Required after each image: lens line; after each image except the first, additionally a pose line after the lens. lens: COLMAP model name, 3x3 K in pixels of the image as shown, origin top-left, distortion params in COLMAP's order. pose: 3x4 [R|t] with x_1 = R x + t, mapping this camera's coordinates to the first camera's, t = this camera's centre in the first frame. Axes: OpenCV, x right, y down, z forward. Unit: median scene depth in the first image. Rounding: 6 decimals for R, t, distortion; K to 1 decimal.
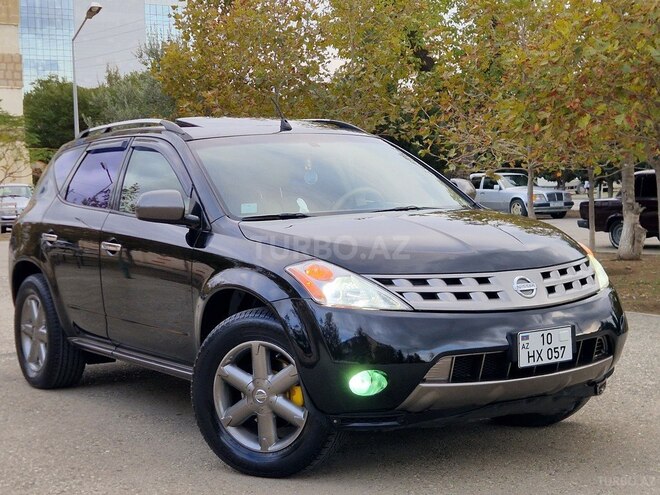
lens RADIAL K [[1180.8, 0, 324.4], [0, 1180.8, 241.2], [0, 0, 1]] dist [0.115208, 0.000000]
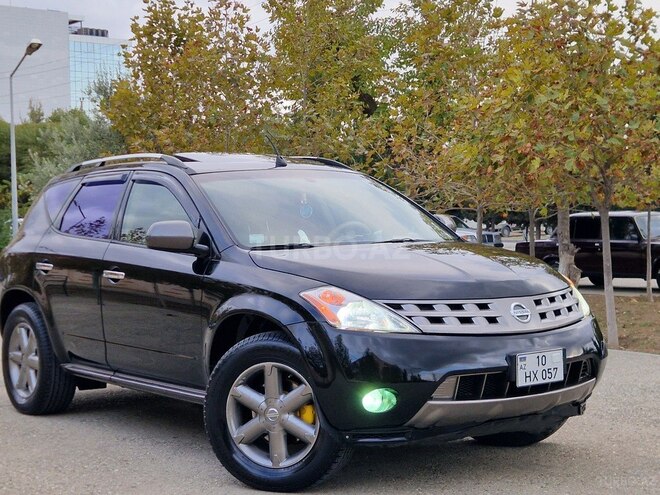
lens RADIAL K [[1180.8, 0, 339.8], [0, 1180.8, 235.0], [0, 0, 1]] dist [0.115208, 0.000000]
pose [[0.996812, 0.011915, 0.078894, -0.074895], [-0.008771, 0.999158, -0.040082, 0.011227], [-0.079305, 0.039262, 0.996077, -0.065366]]
